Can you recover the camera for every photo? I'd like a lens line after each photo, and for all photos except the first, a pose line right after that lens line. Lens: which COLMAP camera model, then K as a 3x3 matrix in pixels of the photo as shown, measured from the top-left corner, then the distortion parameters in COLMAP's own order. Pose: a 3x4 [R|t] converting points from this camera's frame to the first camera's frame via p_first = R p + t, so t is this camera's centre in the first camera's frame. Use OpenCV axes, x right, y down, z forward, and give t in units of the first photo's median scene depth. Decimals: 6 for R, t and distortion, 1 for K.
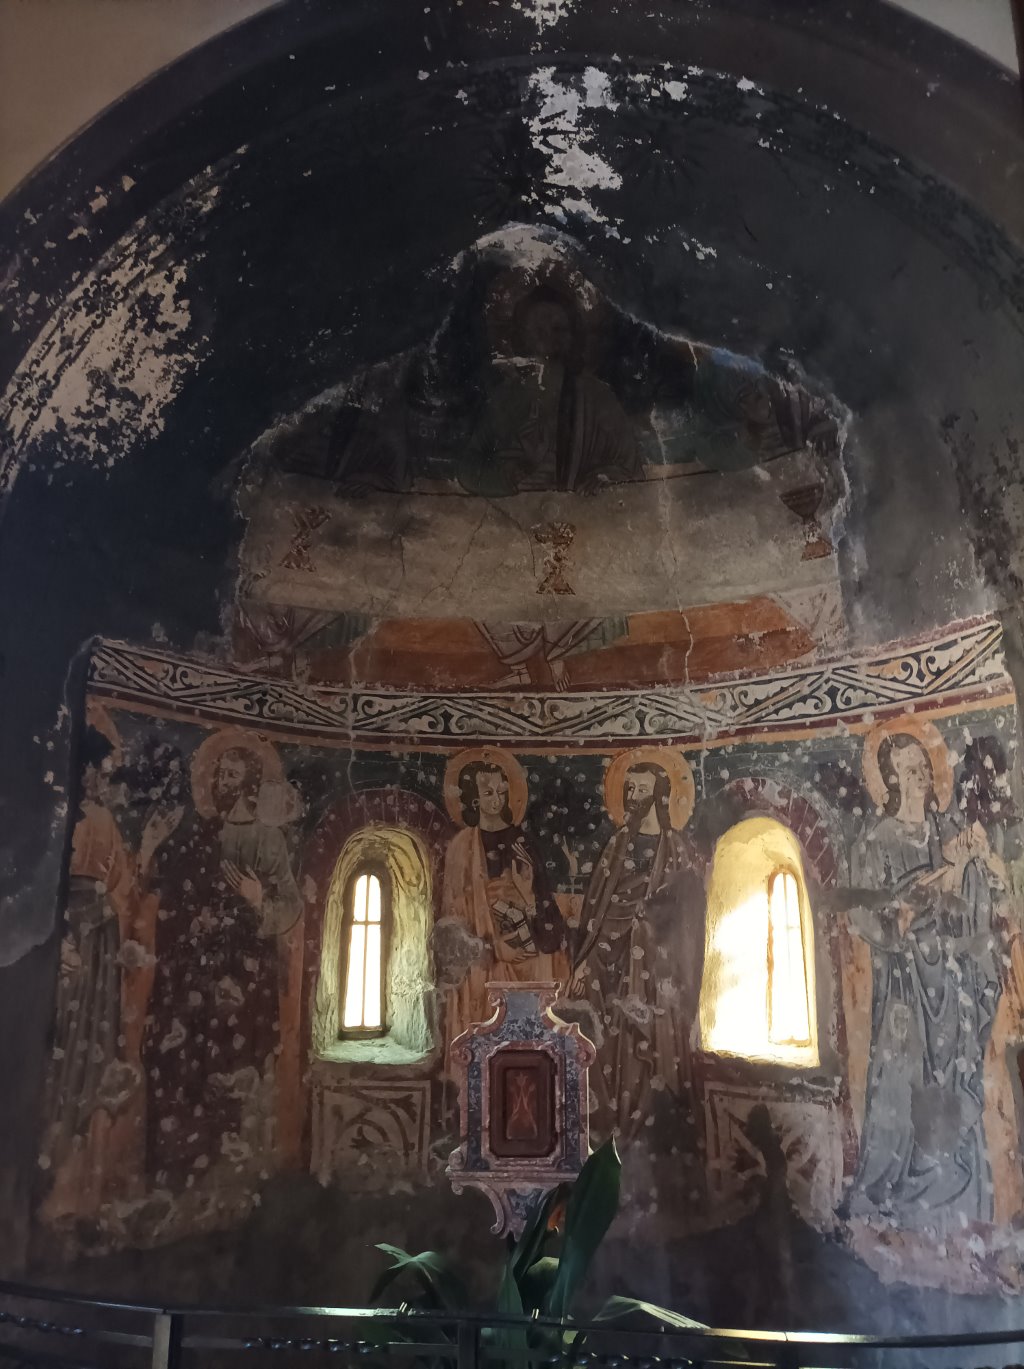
lens RADIAL K [[1013.9, 0, 512.0], [0, 1013.9, 684.5], [0, 0, 1]] dist [0.033630, -0.016853]
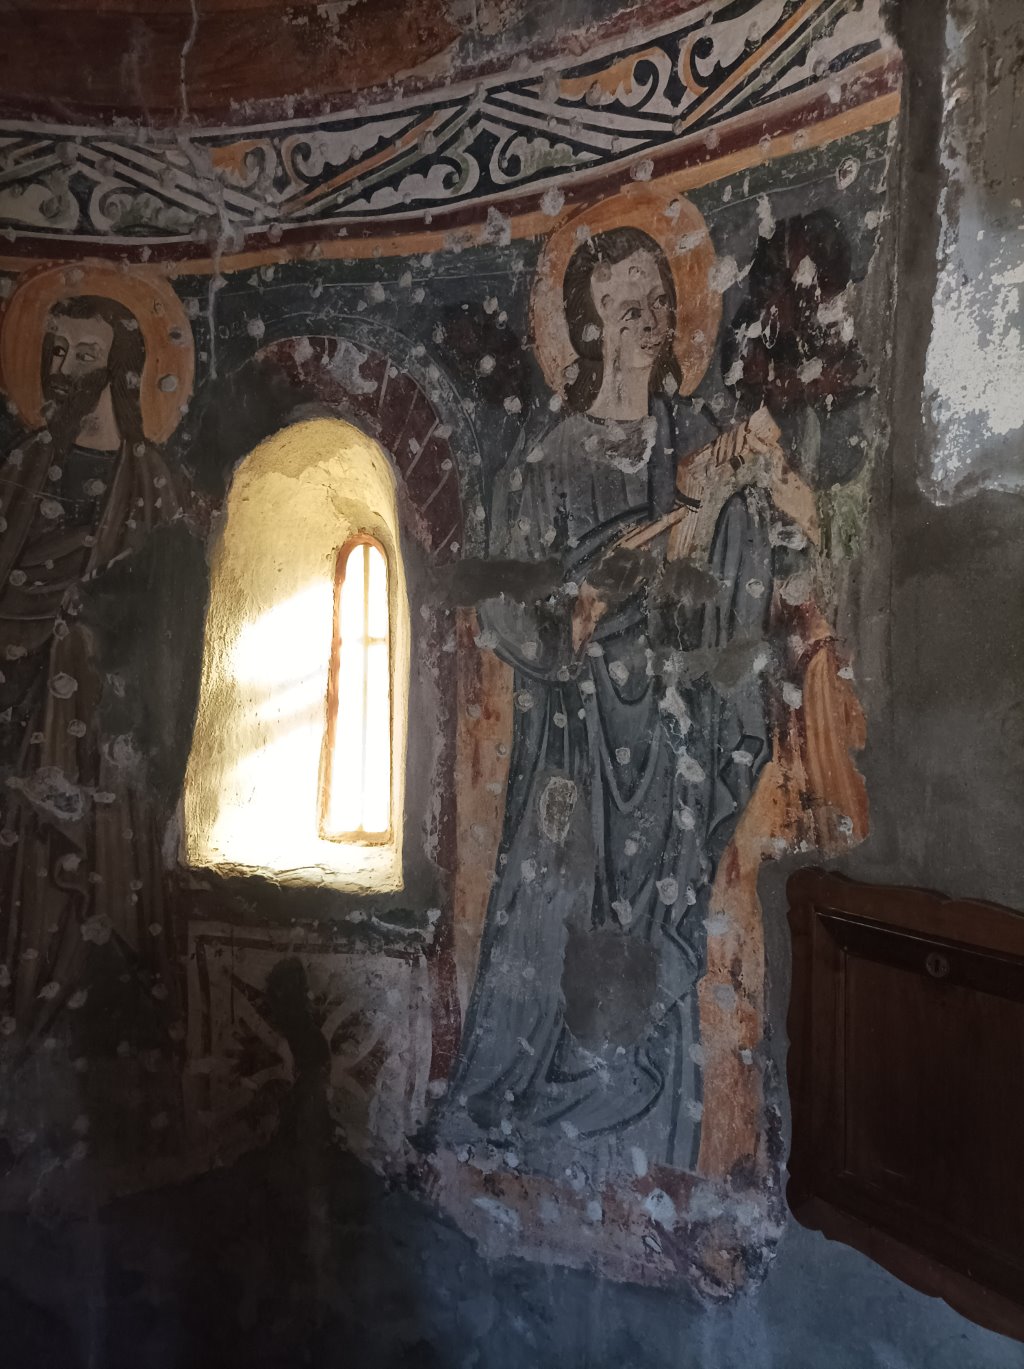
lens RADIAL K [[1023.8, 0, 507.9], [0, 1023.8, 682.2], [0, 0, 1]] dist [0.019368, -0.002322]
pose [[0.931957, -0.000804, 0.362567, 0.149900], [-0.089135, 0.968799, 0.231264, 0.133178], [-0.351440, -0.247846, 0.902808, 0.495521]]
